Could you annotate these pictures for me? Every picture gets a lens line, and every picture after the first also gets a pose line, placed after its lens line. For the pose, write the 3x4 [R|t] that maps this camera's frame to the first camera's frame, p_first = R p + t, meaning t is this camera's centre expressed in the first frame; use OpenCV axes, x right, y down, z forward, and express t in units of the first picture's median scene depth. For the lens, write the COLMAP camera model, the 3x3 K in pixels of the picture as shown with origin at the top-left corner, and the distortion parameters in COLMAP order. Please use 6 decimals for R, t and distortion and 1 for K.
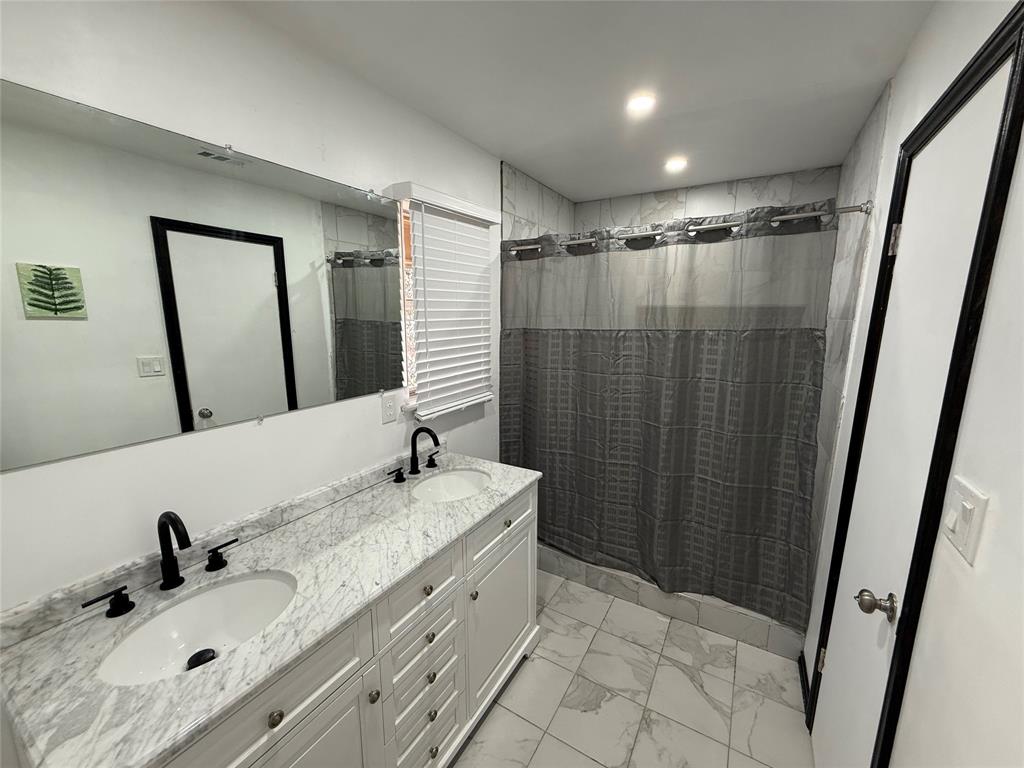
lens RADIAL K [[408.8, 0, 510.1], [0, 408.8, 382.1], [0, 0, 1]] dist [0.001154, 0.000156]
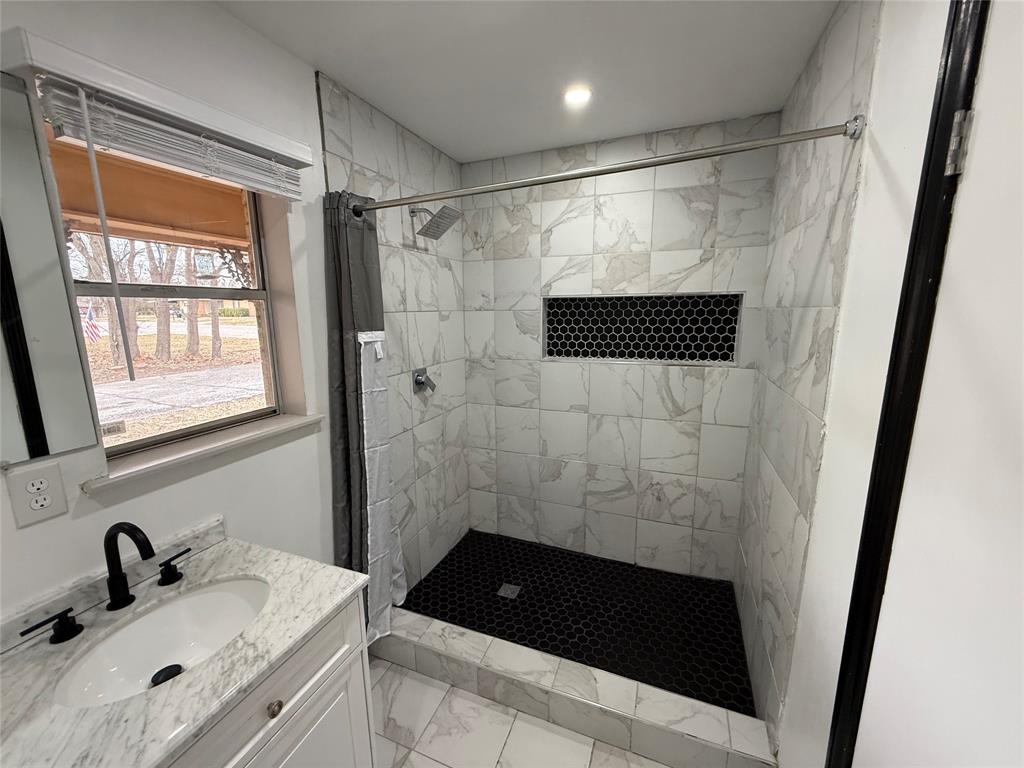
lens RADIAL K [[408.8, 0, 509.3], [0, 408.8, 383.2], [0, 0, 1]] dist [0.001154, 0.000156]
pose [[0.987667, -0.042824, 0.150596, 0.207673], [0.041886, 0.999078, 0.009399, -0.053190], [-0.150860, -0.002975, 0.988551, 0.404628]]
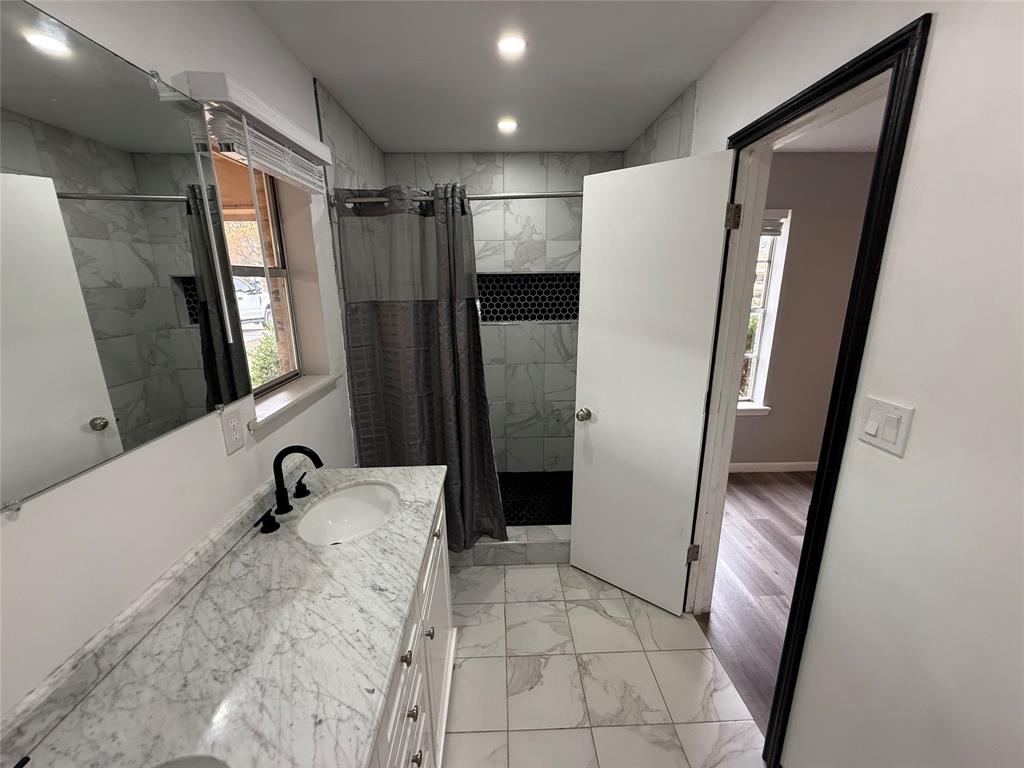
lens RADIAL K [[408.8, 0, 510.0], [0, 408.8, 382.5], [0, 0, 1]] dist [0.001154, 0.000156]
pose [[0.840761, -0.146126, 0.521313, -0.248443], [0.106823, 0.988733, 0.104863, -0.034324], [-0.530763, -0.032477, 0.846898, 0.195428]]
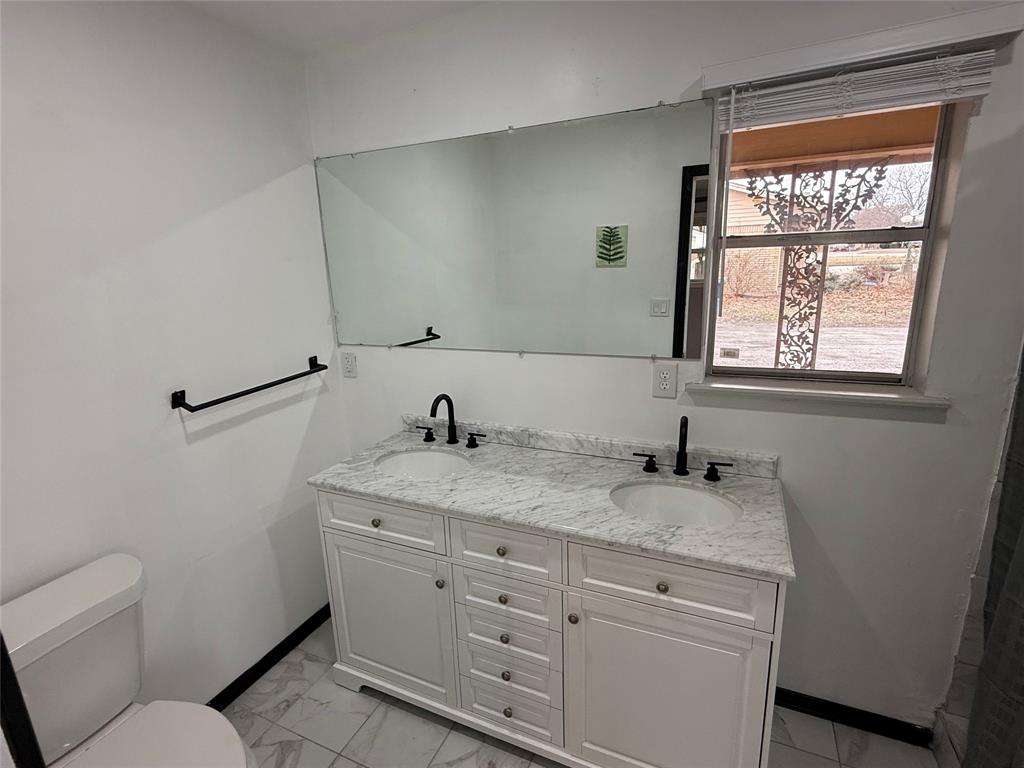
lens RADIAL K [[498.3, 0, 515.2], [0, 498.3, 383.2], [0, 0, 1]] dist [0.003287, -0.002678]
pose [[0.117877, 0.223925, -0.967452, 0.602084], [-0.133038, 0.969022, 0.208079, -0.092775], [0.984076, 0.104181, 0.144016, 0.565841]]
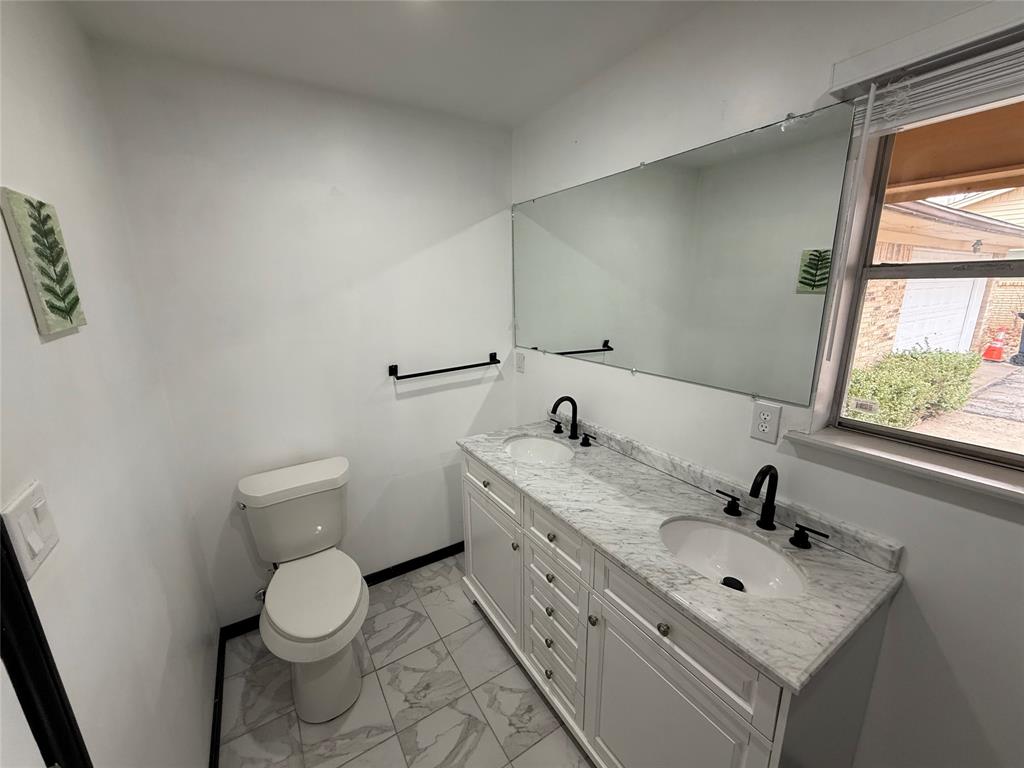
lens RADIAL K [[408.8, 0, 513.1], [0, 408.8, 384.4], [0, 0, 1]] dist [0.001154, 0.000156]
pose [[-0.450007, 0.207250, -0.868643, 0.518819], [-0.143207, 0.943362, 0.299267, -0.151434], [0.881468, 0.259067, -0.394840, 0.861670]]
